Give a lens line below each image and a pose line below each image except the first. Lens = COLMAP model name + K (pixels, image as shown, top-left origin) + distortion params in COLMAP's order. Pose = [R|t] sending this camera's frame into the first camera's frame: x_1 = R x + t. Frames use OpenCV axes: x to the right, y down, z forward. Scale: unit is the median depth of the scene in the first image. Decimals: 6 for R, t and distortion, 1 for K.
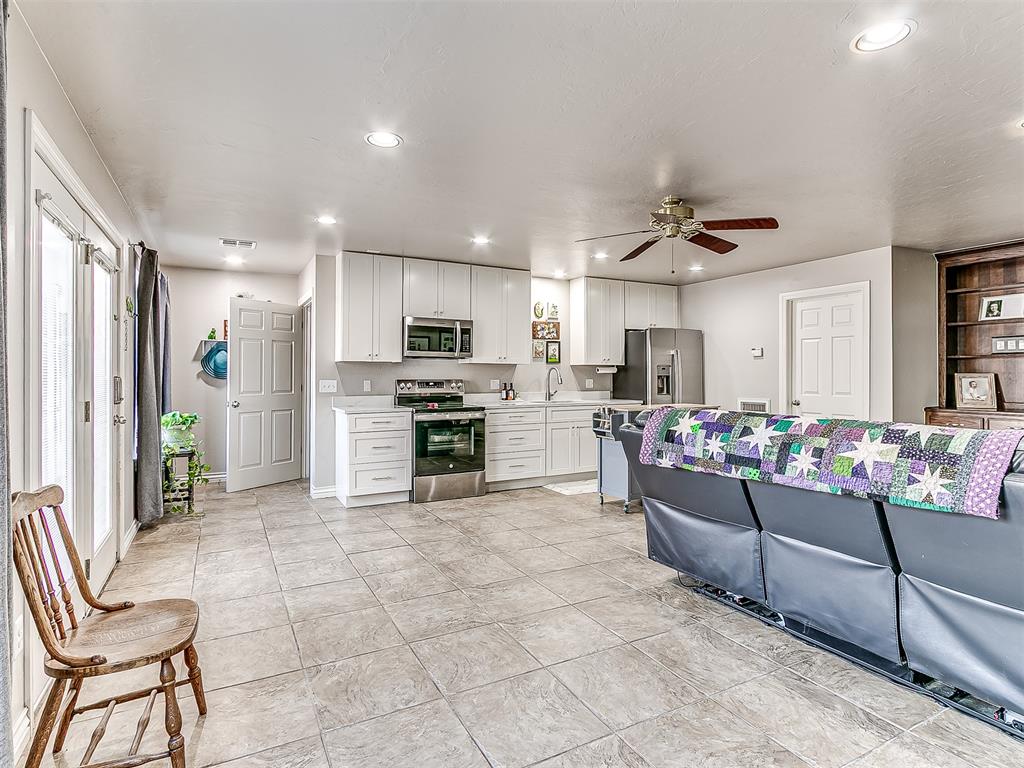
lens RADIAL K [[545.9, 0, 493.7], [0, 545.9, 373.6], [0, 0, 1]] dist [0.000210, 0.000040]
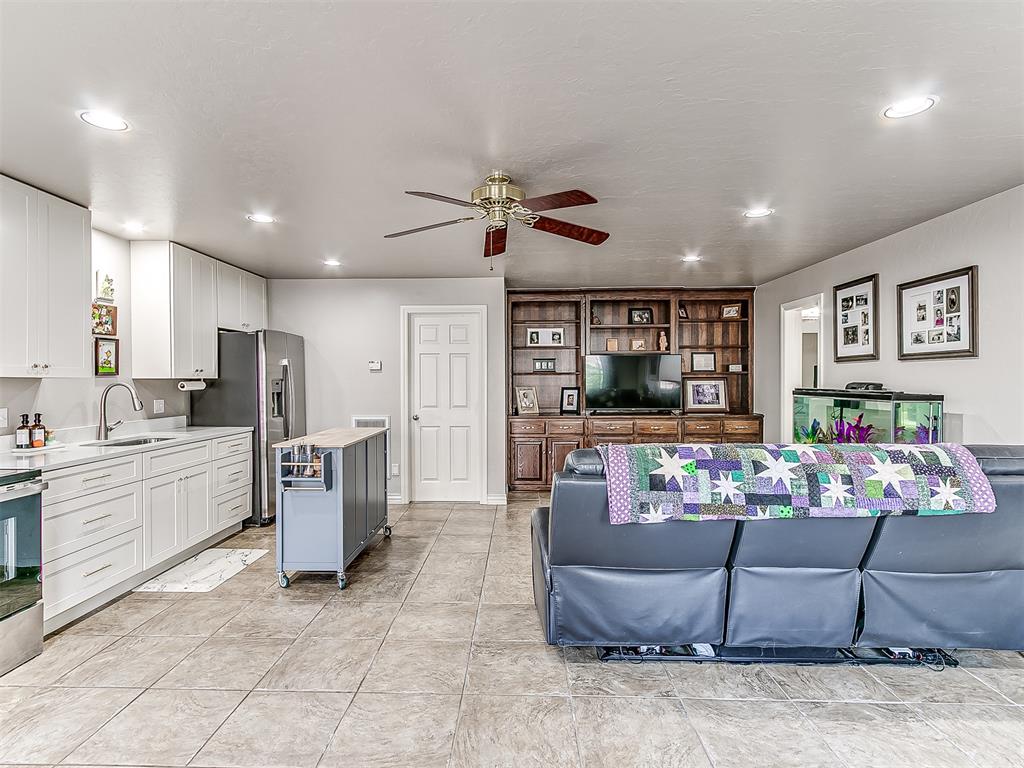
lens RADIAL K [[529.7, 0, 504.9], [0, 529.7, 380.9], [0, 0, 1]] dist [0.001649, -0.000063]
pose [[0.475640, -0.004184, 0.879630, -0.363975], [0.000385, 0.999990, 0.004548, -0.029005], [-0.879640, -0.001824, 0.475637, 0.658632]]
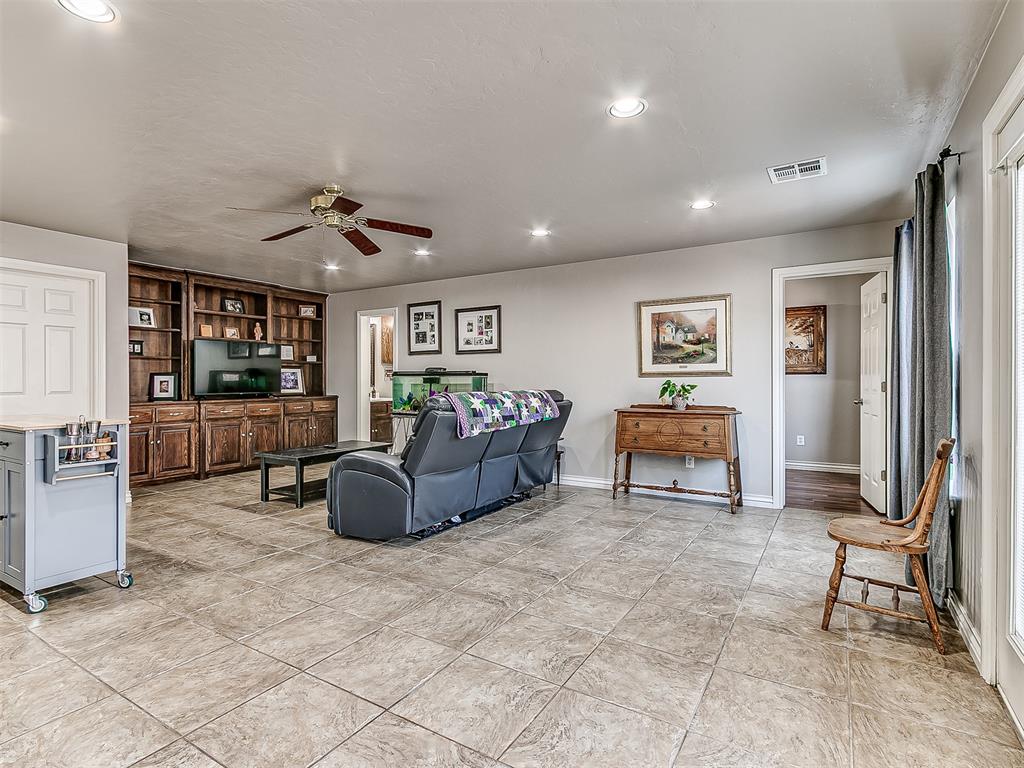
lens RADIAL K [[529.7, 0, 504.9], [0, 529.7, 380.9], [0, 0, 1]] dist [0.001649, -0.000063]
pose [[-0.523453, -0.000608, 0.852054, -0.680801], [-0.000400, 1.000000, 0.000468, 0.027234], [-0.852055, -0.000096, -0.523453, 1.299752]]
